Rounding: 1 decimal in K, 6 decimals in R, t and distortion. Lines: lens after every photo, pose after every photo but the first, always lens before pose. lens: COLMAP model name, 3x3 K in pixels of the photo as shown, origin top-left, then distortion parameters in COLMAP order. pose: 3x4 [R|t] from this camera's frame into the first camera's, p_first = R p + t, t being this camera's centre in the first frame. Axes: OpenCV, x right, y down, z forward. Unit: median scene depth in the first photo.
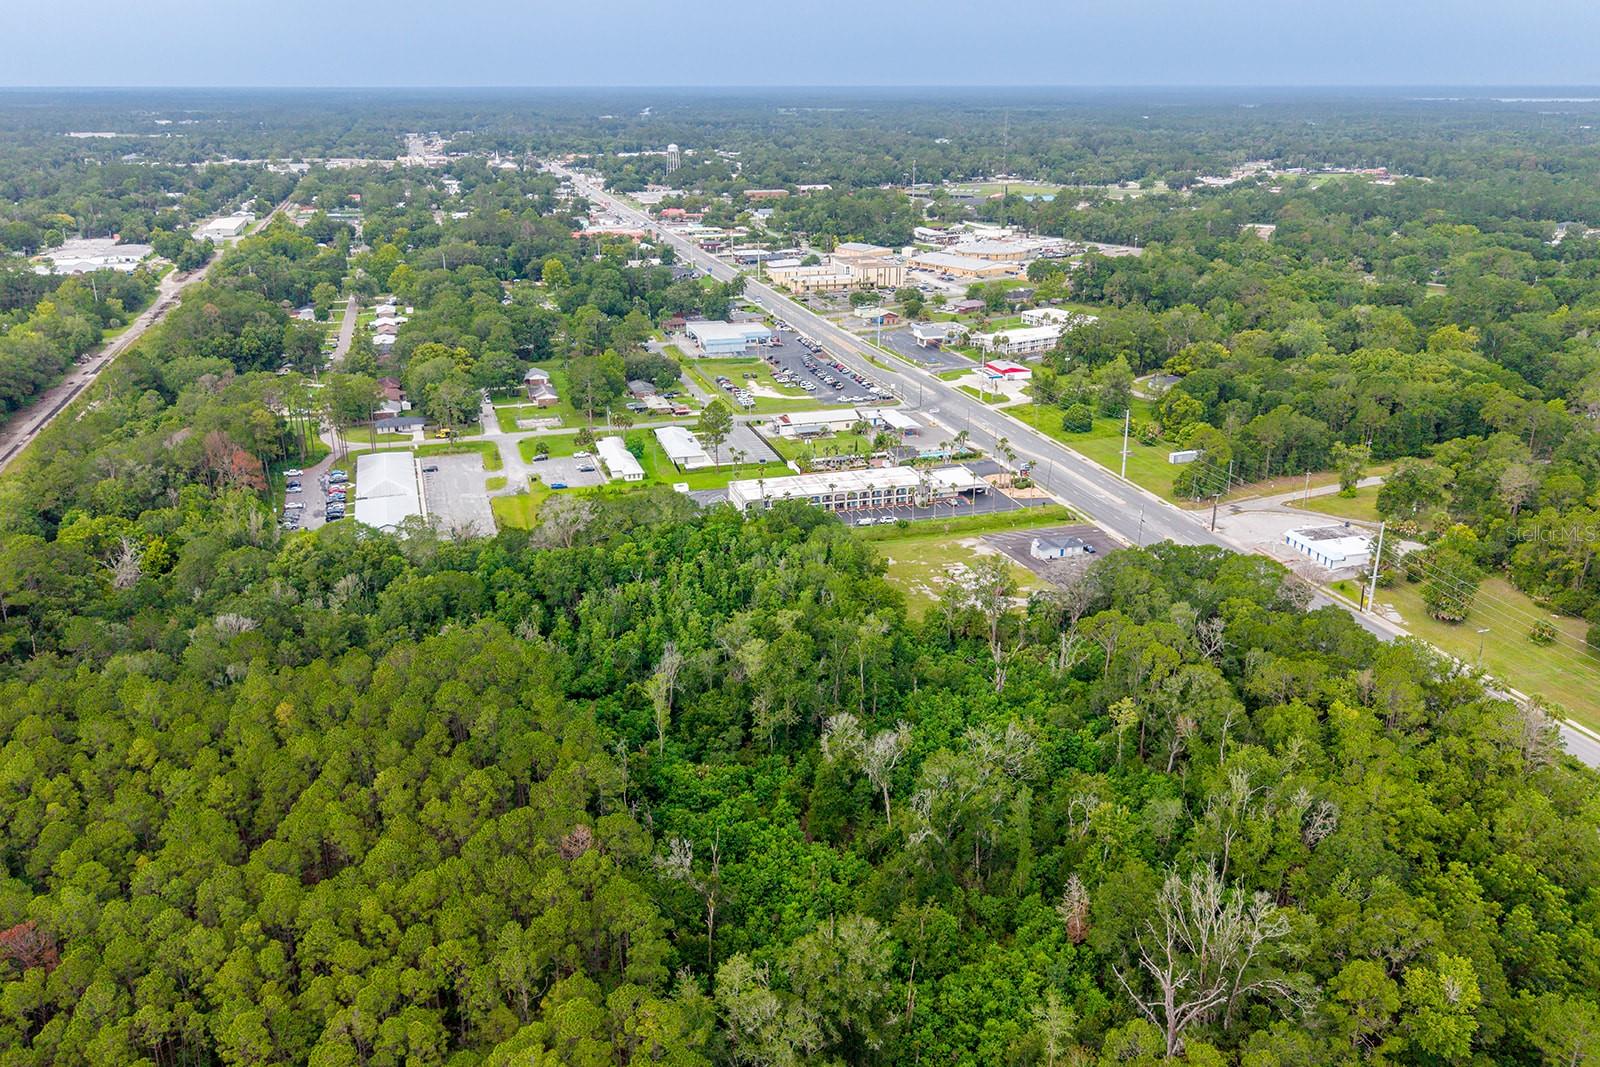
lens RADIAL K [[1263.9, 0, 802.5], [0, 1263.9, 534.1], [0, 0, 1]] dist [0.055013, -0.087710]
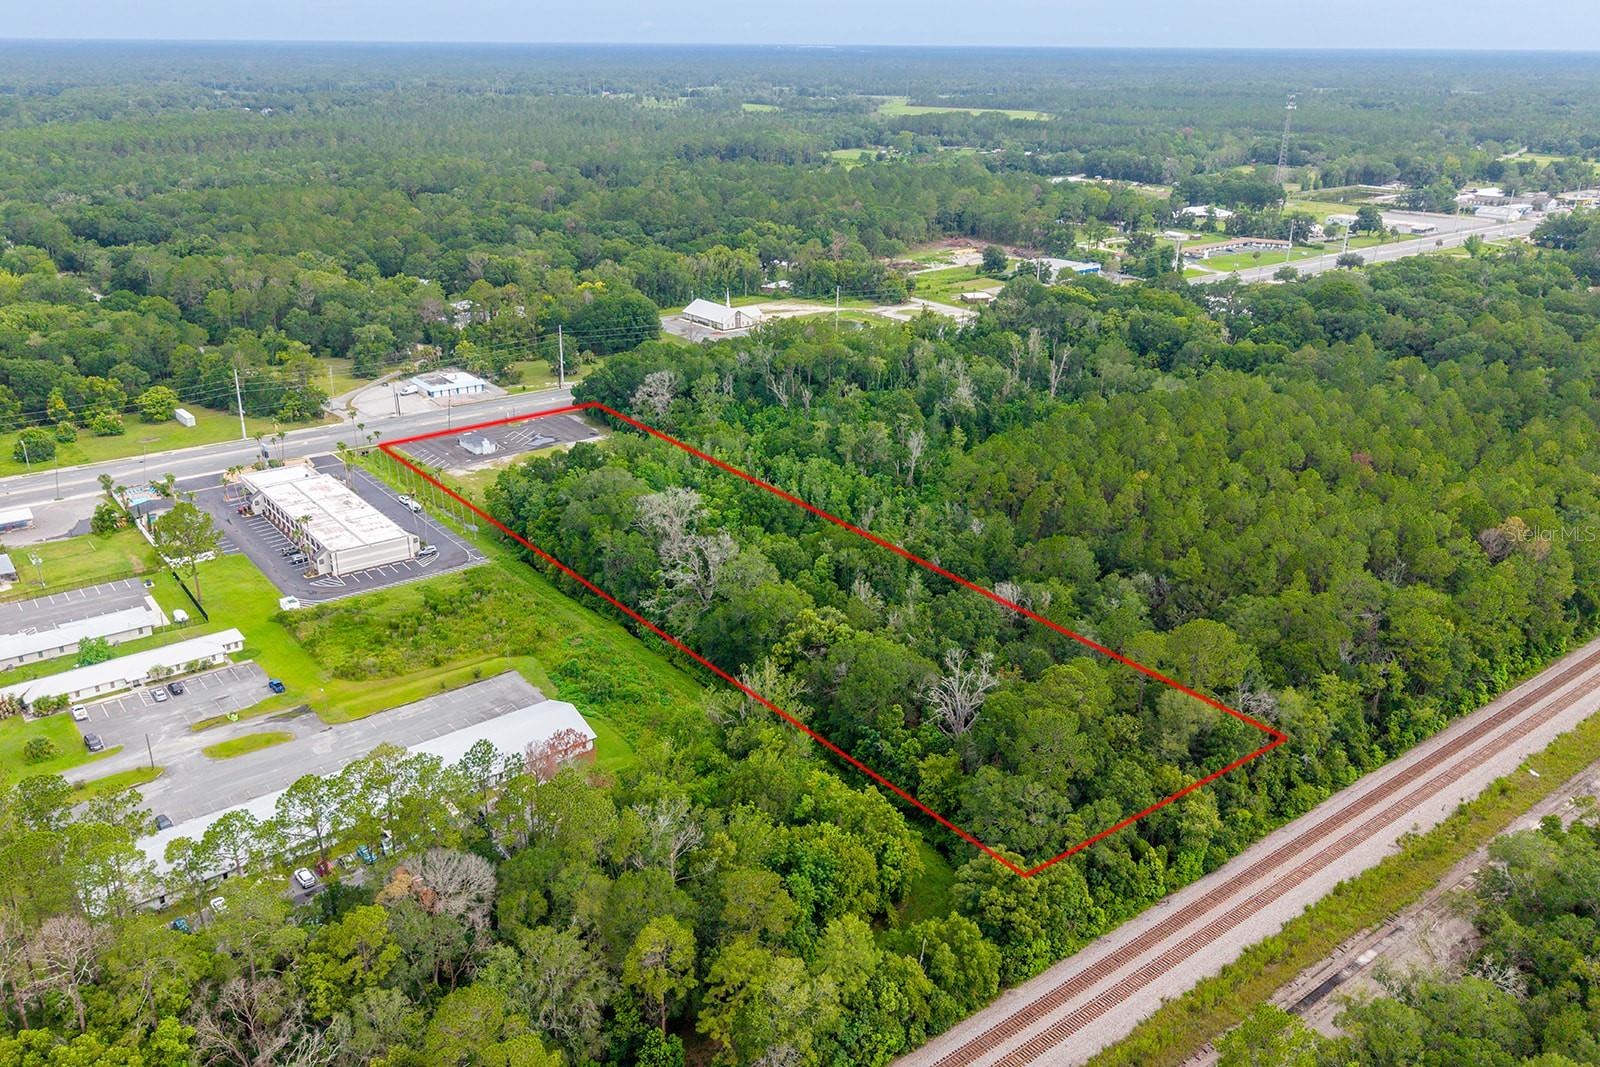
lens RADIAL K [[1259.8, 0, 793.6], [0, 1259.8, 542.4], [0, 0, 1]] dist [0.053385, -0.077044]
pose [[-0.366527, -0.345437, 0.863904, -0.741468], [0.304451, 0.832876, 0.462199, -0.285282], [-0.879186, 0.432425, -0.200103, 0.799472]]
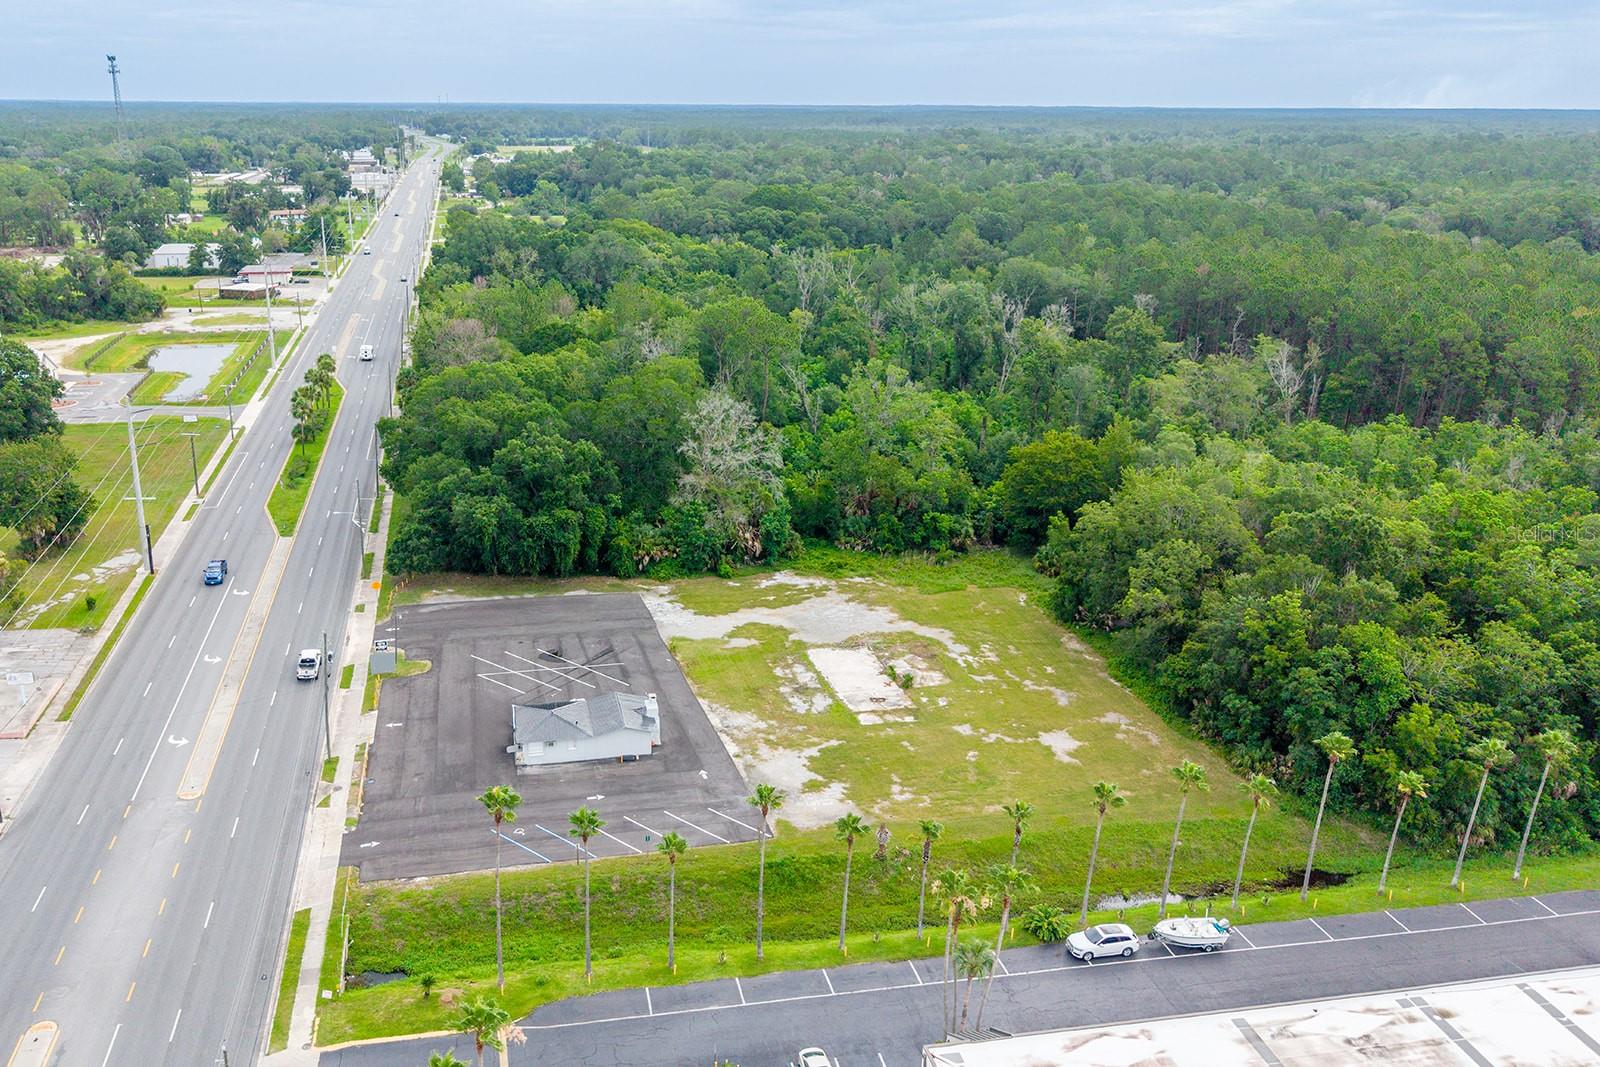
lens RADIAL K [[1265.5, 0, 679.0], [0, 1265.5, 529.1], [0, 0, 1]] dist [0.109547, -0.160606]
pose [[-0.992569, -0.040178, 0.114858, 0.106312], [0.039344, 0.787250, 0.615378, -0.200246], [-0.115147, 0.615324, -0.779819, 0.977537]]
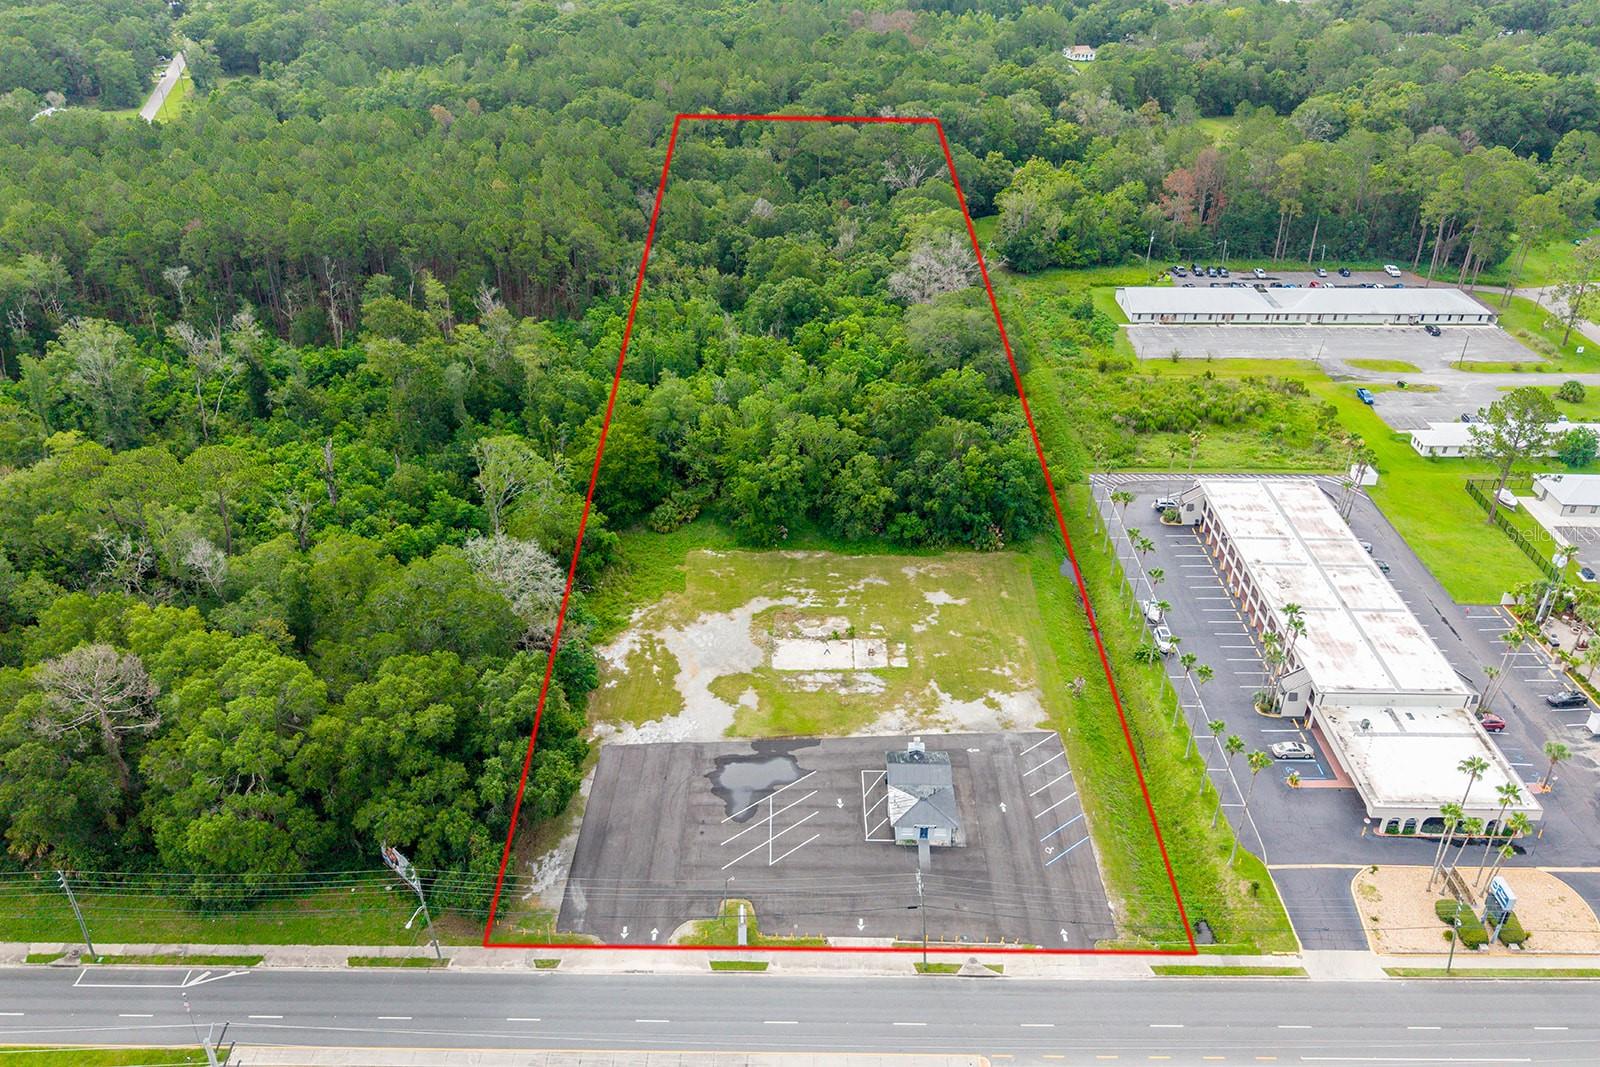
lens RADIAL K [[1259.8, 0, 793.6], [0, 1259.8, 542.4], [0, 0, 1]] dist [0.053385, -0.077044]
pose [[-0.292731, 0.482972, -0.825256, 0.420293], [-0.327195, 0.760367, 0.561057, -0.227252], [0.898472, 0.434259, -0.064557, 0.747824]]
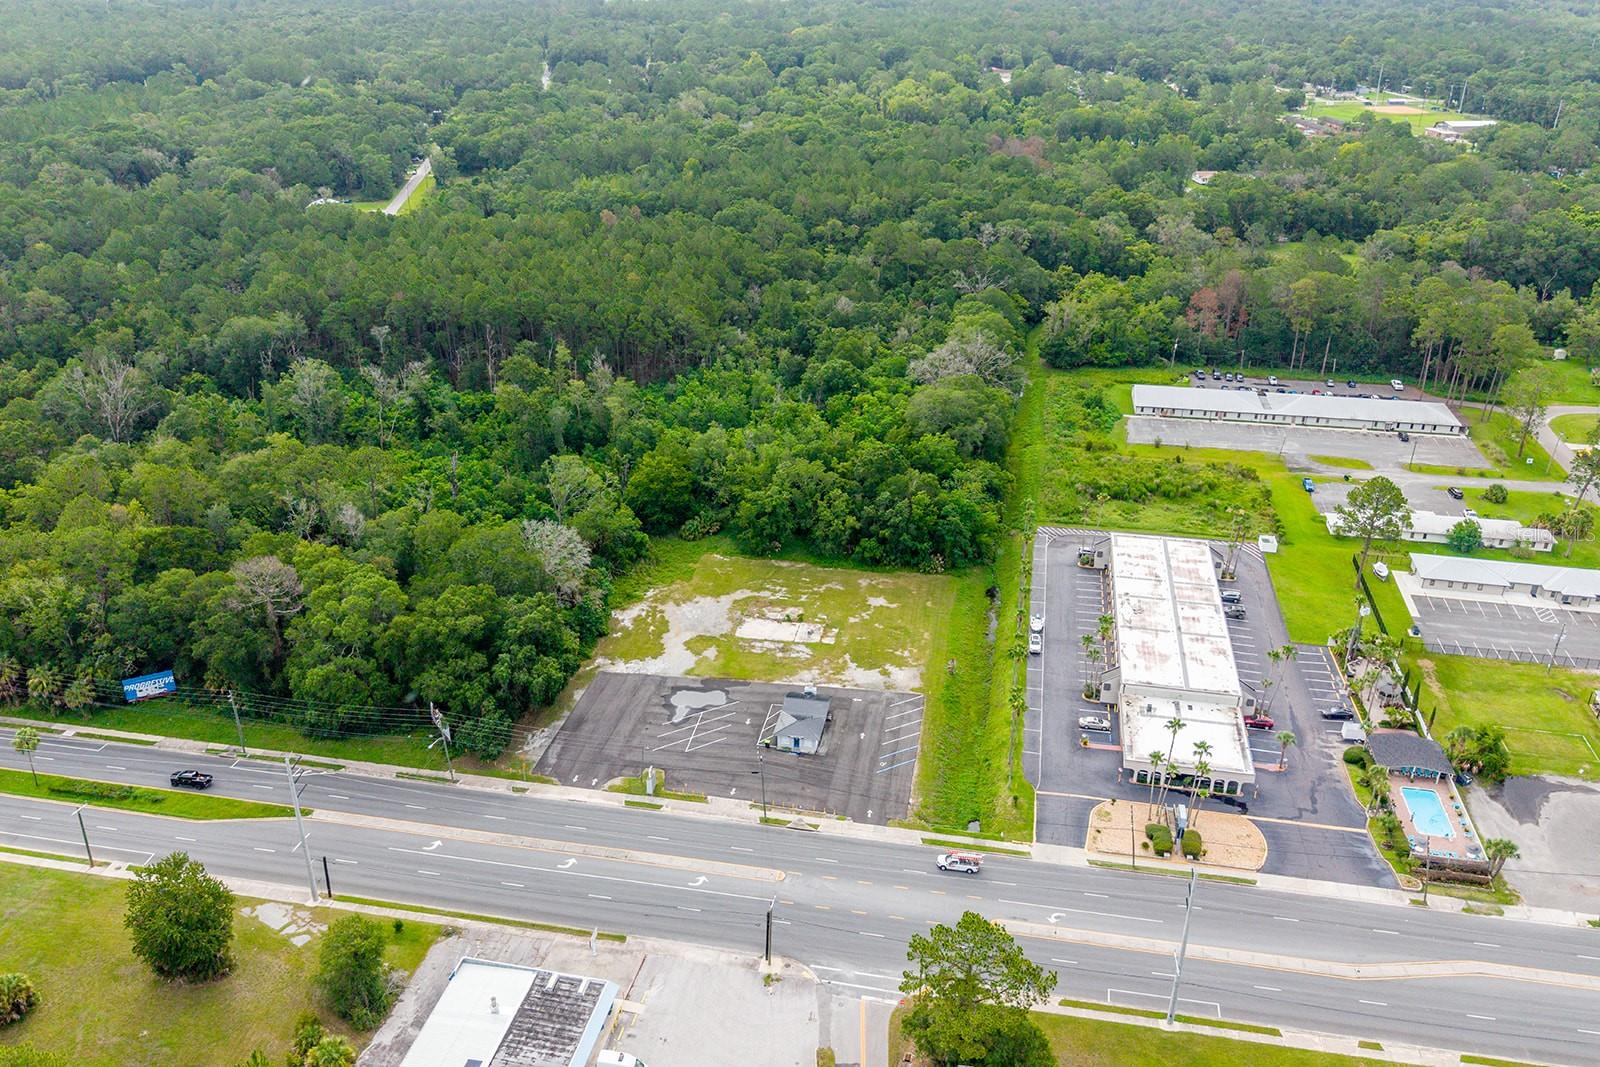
lens RADIAL K [[1256.1, 0, 791.6], [0, 1256.1, 538.1], [0, 0, 1]] dist [0.111976, -0.242063]
pose [[-0.461186, 0.392347, -0.795846, 0.517117], [-0.301568, 0.774226, 0.556444, -0.313586], [0.834484, 0.496626, -0.238743, 0.863436]]
